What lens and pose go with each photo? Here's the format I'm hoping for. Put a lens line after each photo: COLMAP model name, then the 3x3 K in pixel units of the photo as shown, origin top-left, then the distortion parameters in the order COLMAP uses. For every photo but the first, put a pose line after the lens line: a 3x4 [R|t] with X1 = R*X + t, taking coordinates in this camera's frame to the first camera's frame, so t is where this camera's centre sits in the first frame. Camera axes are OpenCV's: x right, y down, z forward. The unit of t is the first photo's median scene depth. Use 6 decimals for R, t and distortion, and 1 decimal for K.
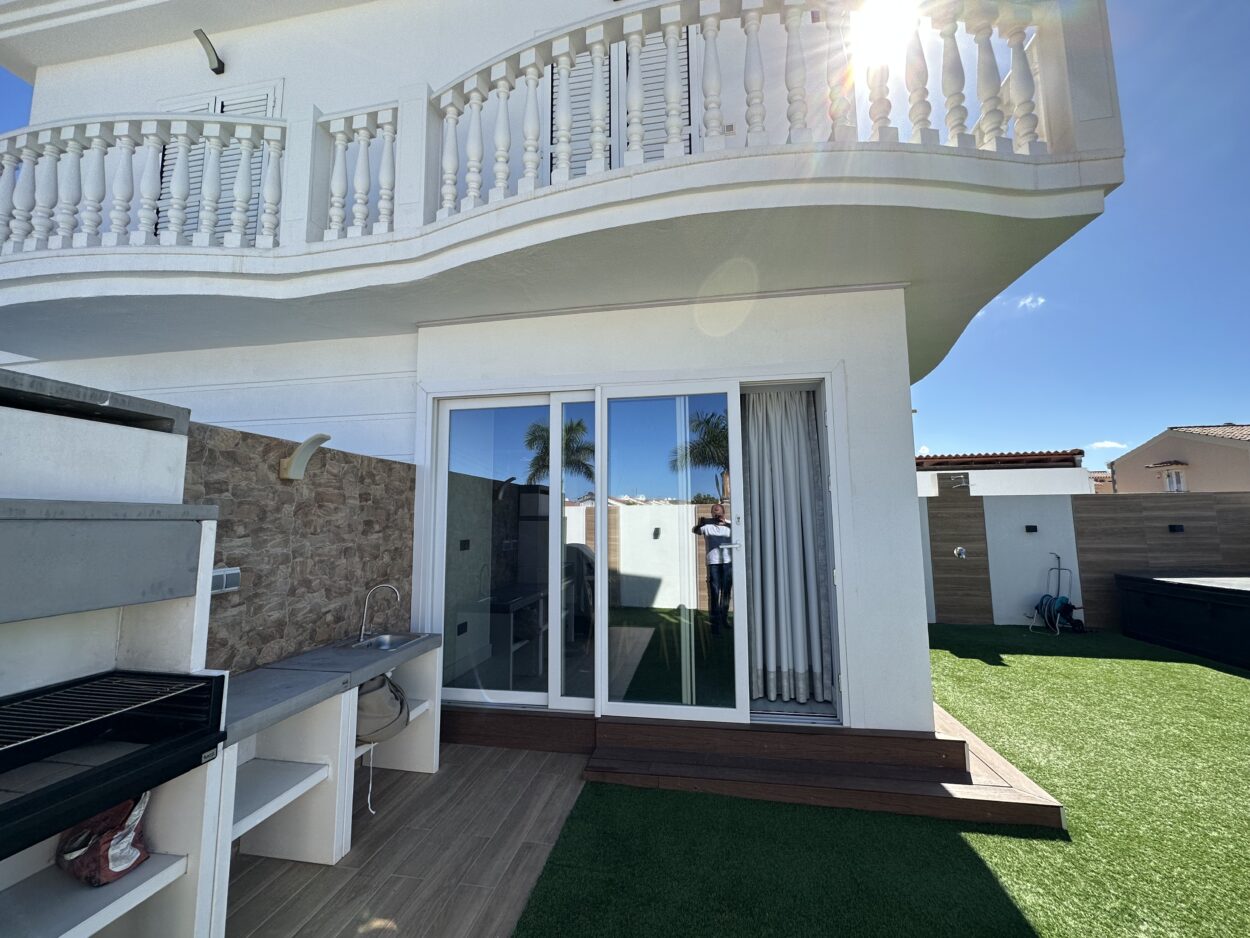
lens RADIAL K [[496.0, 0, 621.3], [0, 496.0, 470.8], [0, 0, 1]] dist [-0.004913, 0.000889]
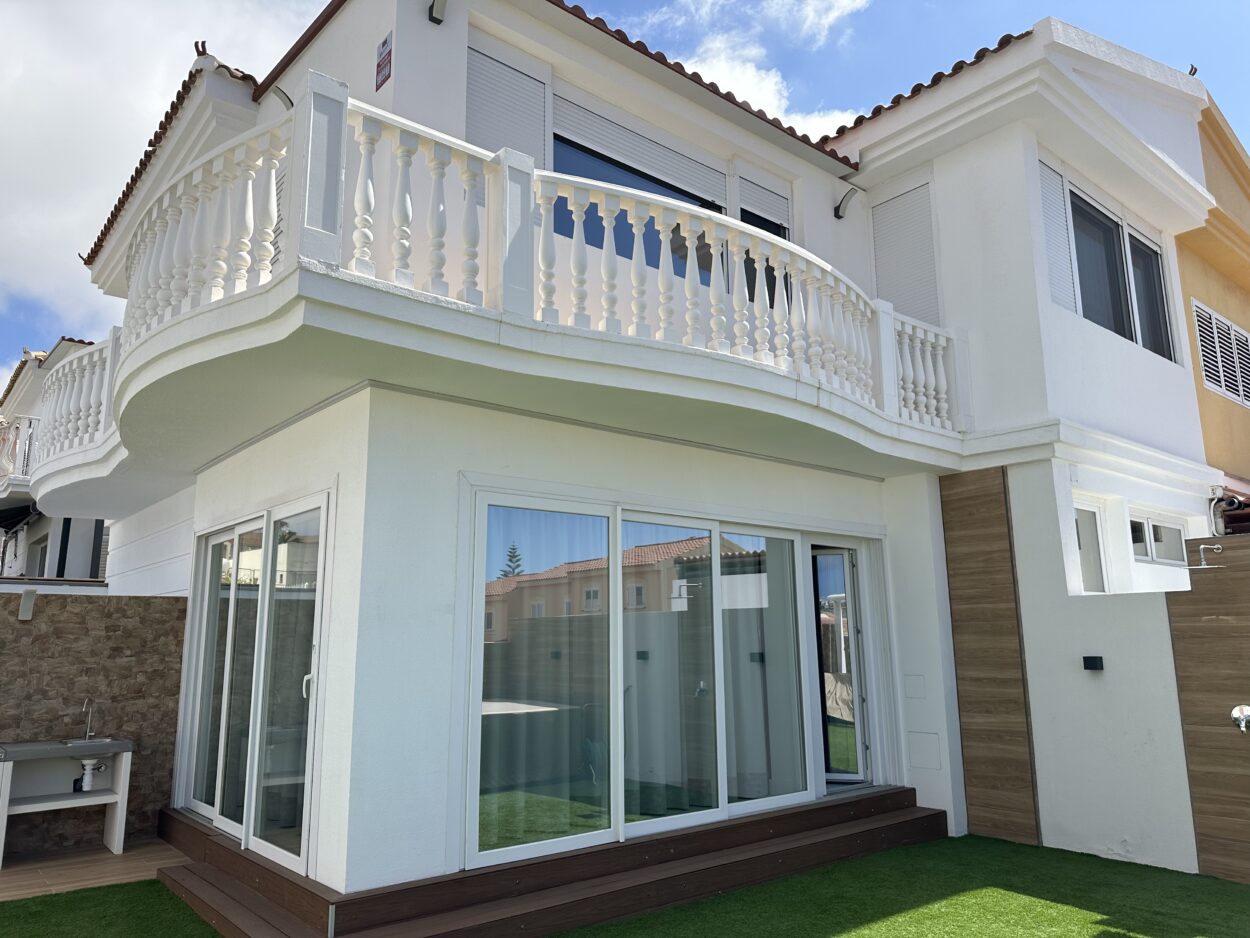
lens RADIAL K [[883.8, 0, 617.7], [0, 883.8, 472.6], [0, 0, 1]] dist [0.032891, -0.041611]
pose [[0.761749, -0.119703, -0.636717, 1.970489], [0.068238, 0.992141, -0.104885, -0.016330], [0.644268, 0.036448, 0.763931, 0.072013]]
